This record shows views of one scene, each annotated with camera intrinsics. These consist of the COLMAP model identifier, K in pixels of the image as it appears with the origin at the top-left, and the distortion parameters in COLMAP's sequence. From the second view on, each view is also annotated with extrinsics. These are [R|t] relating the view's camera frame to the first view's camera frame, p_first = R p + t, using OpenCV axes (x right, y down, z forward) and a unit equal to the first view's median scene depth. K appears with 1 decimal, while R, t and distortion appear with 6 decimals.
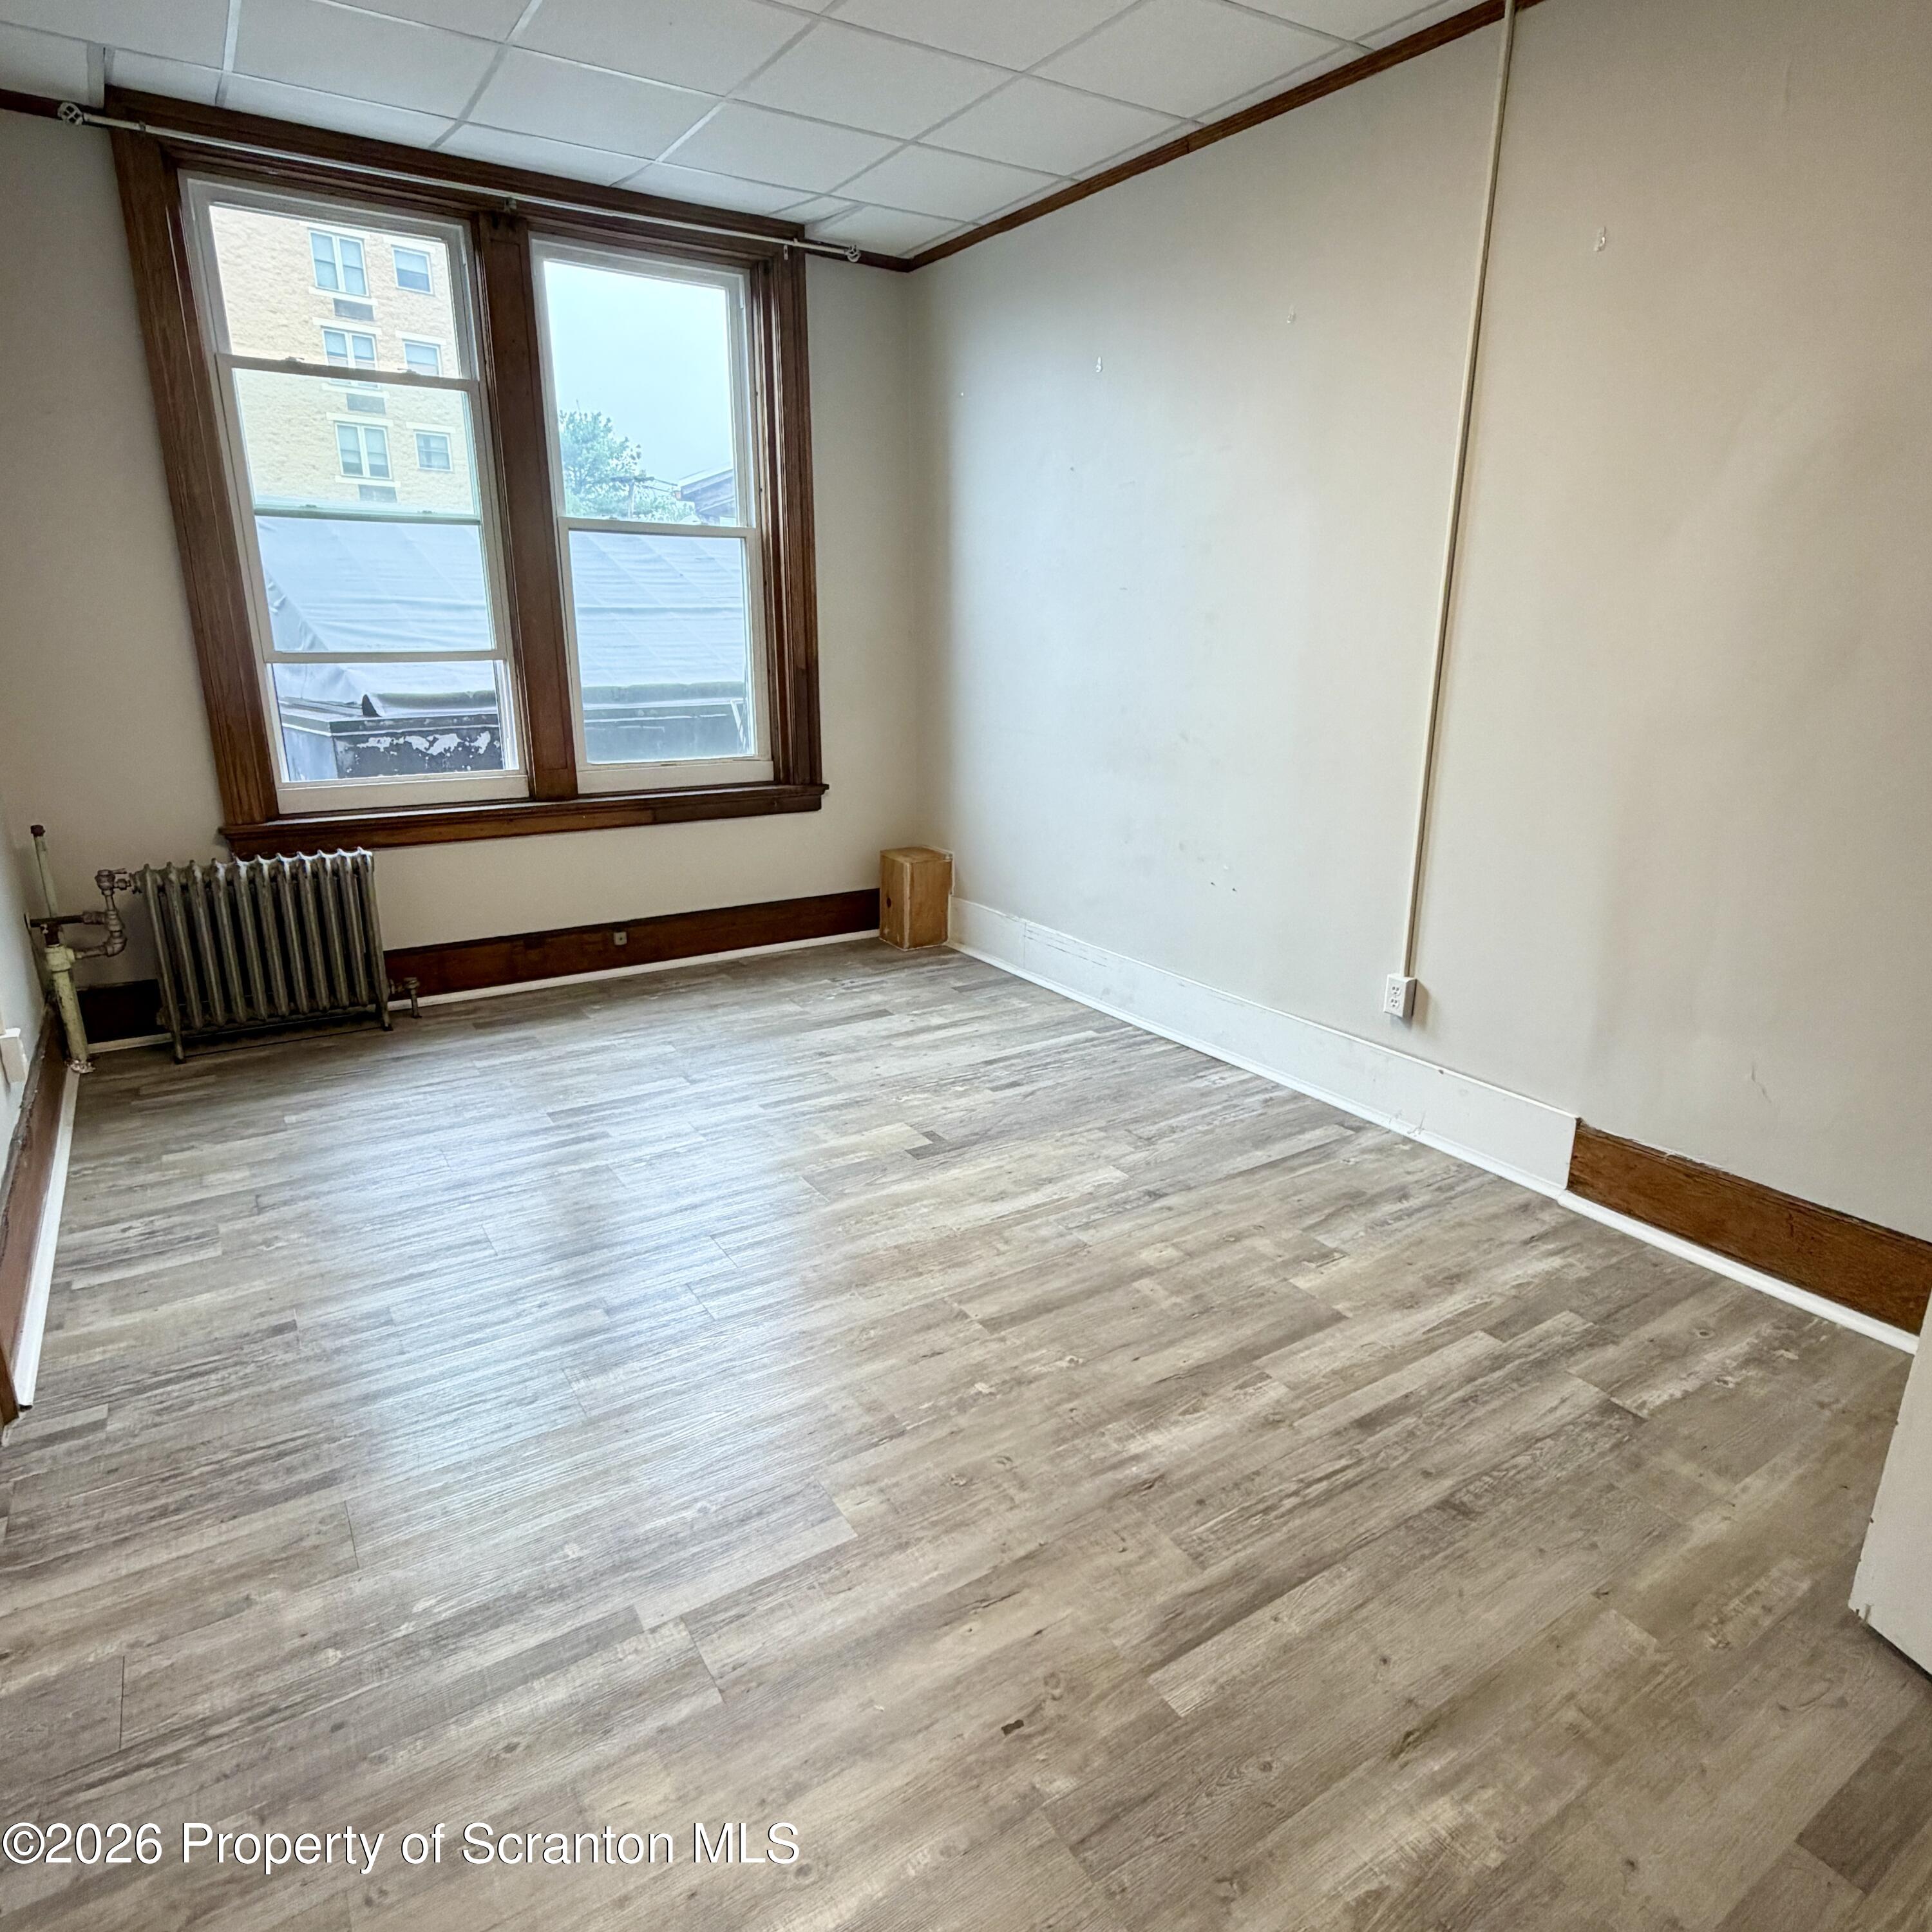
lens RADIAL K [[1186.9, 0, 966.0], [0, 1186.9, 966.0], [0, 0, 1]] dist [-0.001101, 0.000923]
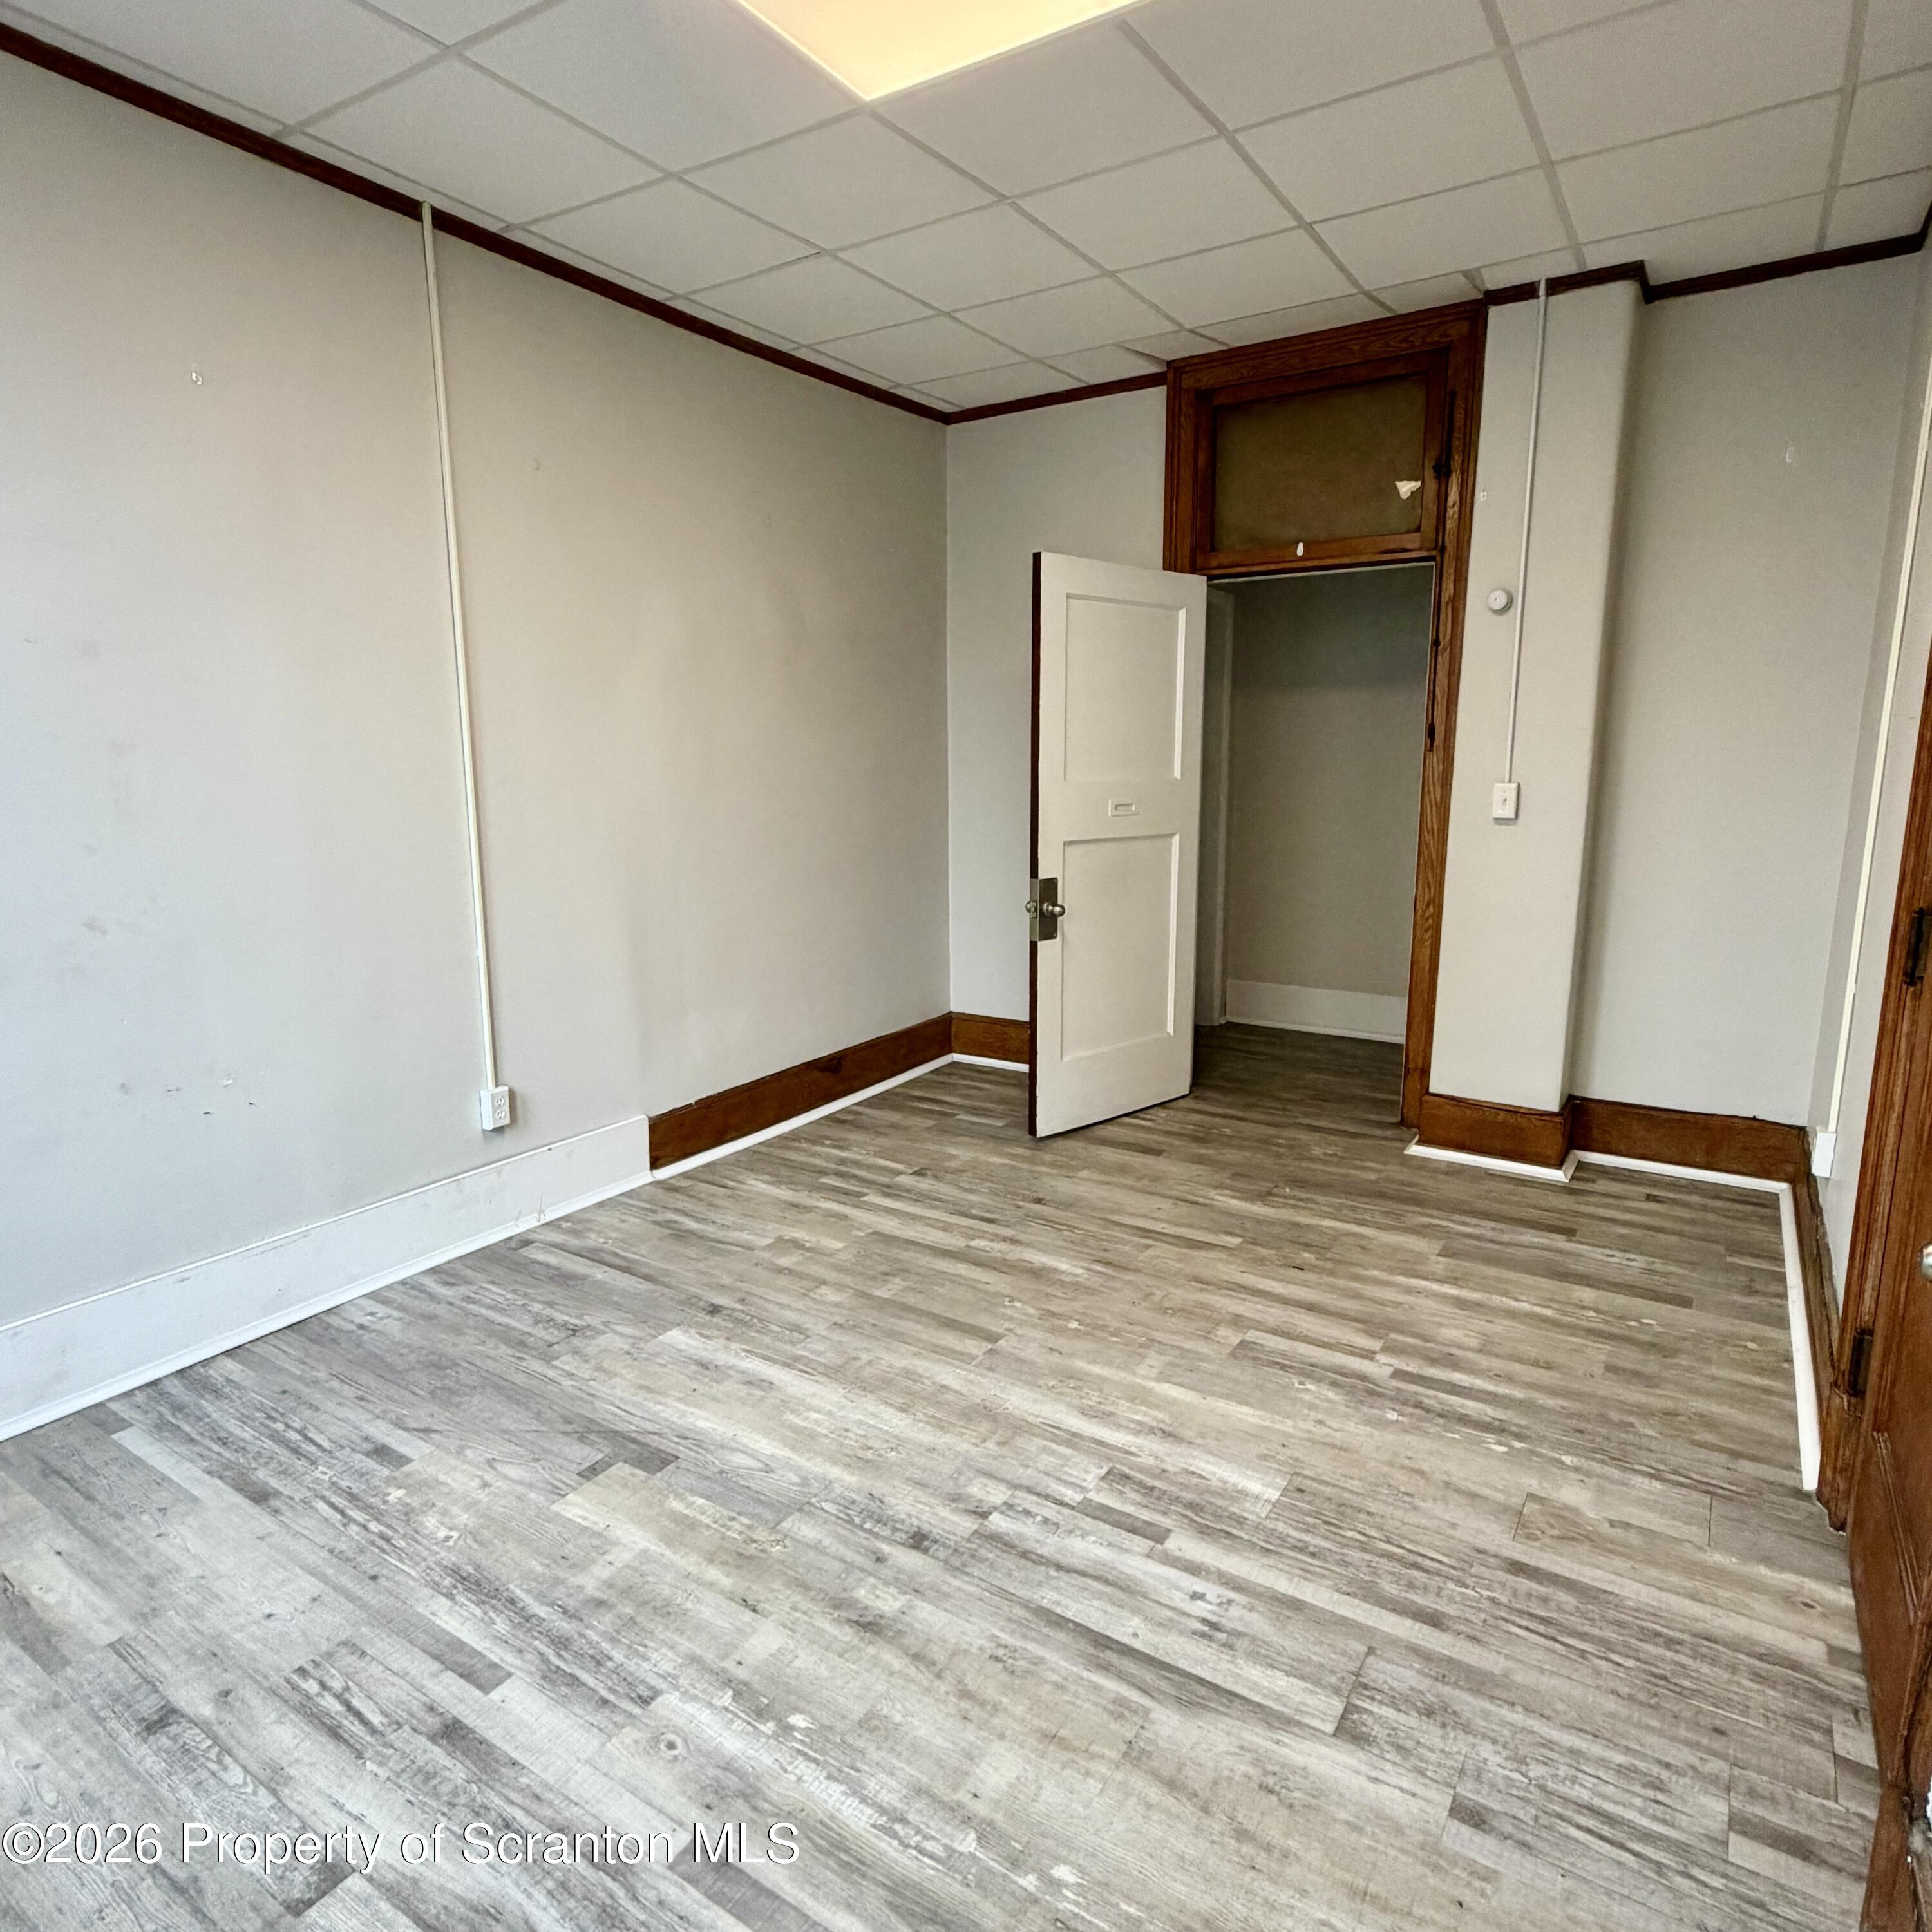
lens RADIAL K [[1186.9, 0, 966.0], [0, 1186.9, 966.0], [0, 0, 1]] dist [-0.001101, 0.000923]
pose [[-0.404937, -0.167368, 0.898896, -0.927236], [0.256385, 0.922880, 0.287330, -0.368322], [-0.877663, 0.346814, -0.330798, 1.236860]]
